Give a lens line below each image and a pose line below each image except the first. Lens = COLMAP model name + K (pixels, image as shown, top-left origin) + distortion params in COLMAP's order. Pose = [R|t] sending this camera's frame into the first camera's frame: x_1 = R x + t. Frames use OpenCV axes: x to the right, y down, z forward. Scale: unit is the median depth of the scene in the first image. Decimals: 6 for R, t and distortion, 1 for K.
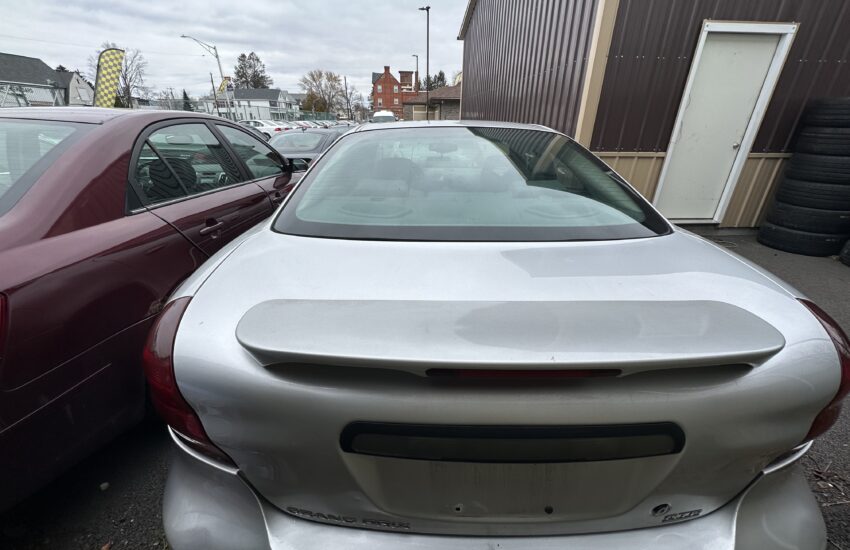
lens RADIAL K [[337.8, 0, 426.4], [0, 337.8, 275.5], [0, 0, 1]] dist [0.003205, -0.000453]
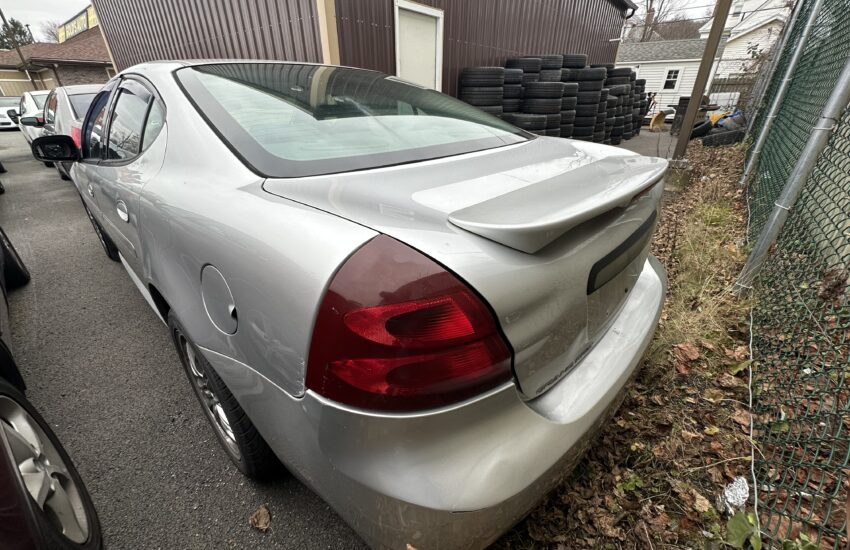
lens RADIAL K [[337.8, 0, 426.3], [0, 337.8, 274.6], [0, 0, 1]] dist [0.003205, -0.000453]
pose [[0.684430, -0.350055, 0.639545, -0.229399], [0.310750, 0.933591, 0.178443, 0.008303], [-0.659538, 0.076607, 0.747757, 0.076862]]
